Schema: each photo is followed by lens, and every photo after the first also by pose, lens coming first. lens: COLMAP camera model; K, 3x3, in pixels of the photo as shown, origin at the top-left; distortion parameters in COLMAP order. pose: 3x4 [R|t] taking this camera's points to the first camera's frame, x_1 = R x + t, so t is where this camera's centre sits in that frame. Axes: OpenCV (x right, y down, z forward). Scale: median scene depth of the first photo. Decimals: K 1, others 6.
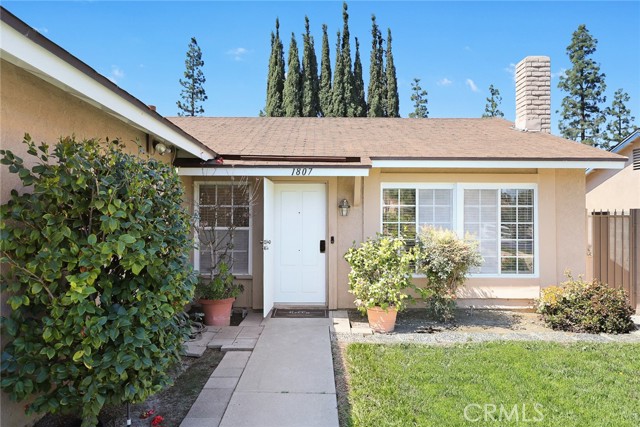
lens RADIAL K [[497.2, 0, 320.0], [0, 497.2, 213.5], [0, 0, 1]] dist [-0.004164, 0.000383]
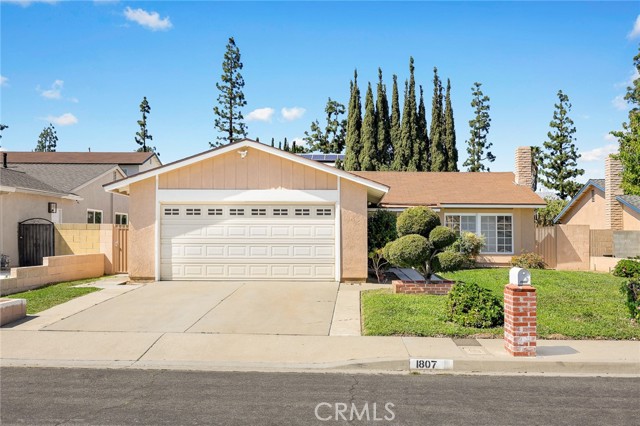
lens RADIAL K [[625.6, 0, 320.0], [0, 625.6, 213.0], [0, 0, 1]] dist [0.059573, -0.015577]
pose [[0.998067, -0.000903, -0.062140, -0.079915], [-0.000788, 0.999630, -0.027181, 0.005176], [0.062141, 0.027177, 0.997697, -0.565862]]
